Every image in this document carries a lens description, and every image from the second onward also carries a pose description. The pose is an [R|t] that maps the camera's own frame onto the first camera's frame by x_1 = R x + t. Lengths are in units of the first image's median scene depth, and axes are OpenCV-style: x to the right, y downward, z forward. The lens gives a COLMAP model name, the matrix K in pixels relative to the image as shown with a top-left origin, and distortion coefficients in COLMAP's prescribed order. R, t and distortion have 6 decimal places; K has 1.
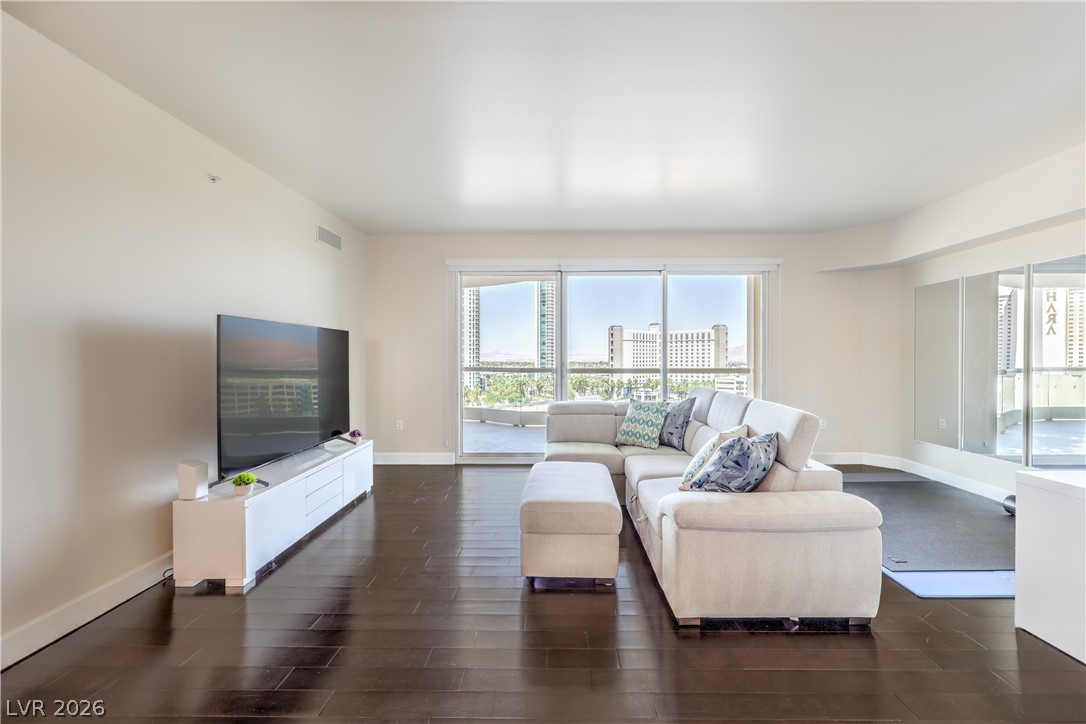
lens RADIAL K [[446.5, 0, 558.2], [0, 446.5, 358.6], [0, 0, 1]] dist [0.002887, -0.000310]
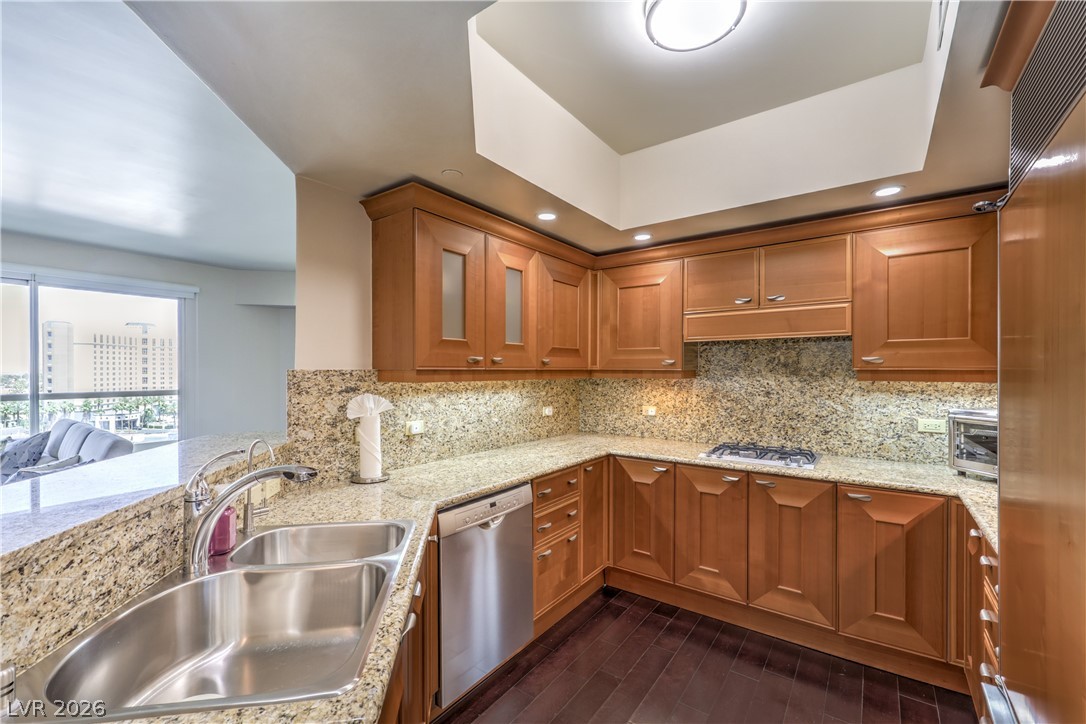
lens RADIAL K [[446.5, 0, 547.3], [0, 446.5, 376.5], [0, 0, 1]] dist [0.002887, -0.000310]
pose [[0.578785, -0.010942, 0.815407, 0.081347], [-0.001504, 0.999894, 0.014485, -0.023547], [-0.815479, -0.009610, 0.578707, -0.219489]]
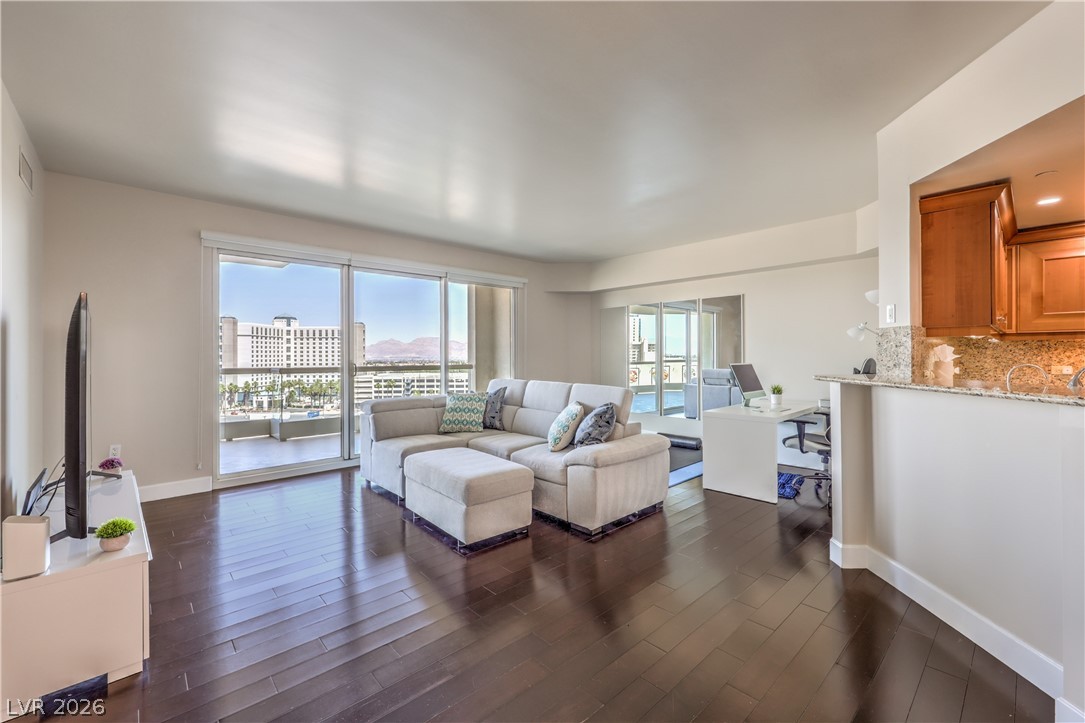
lens RADIAL K [[446.1, 0, 550.4], [0, 446.1, 351.0], [0, 0, 1]] dist [0.002887, -0.000310]
pose [[0.720687, 0.004514, 0.693246, -0.265860], [0.004525, 0.999927, -0.011215, 0.000758], [-0.693246, 0.011220, 0.720614, 0.007586]]
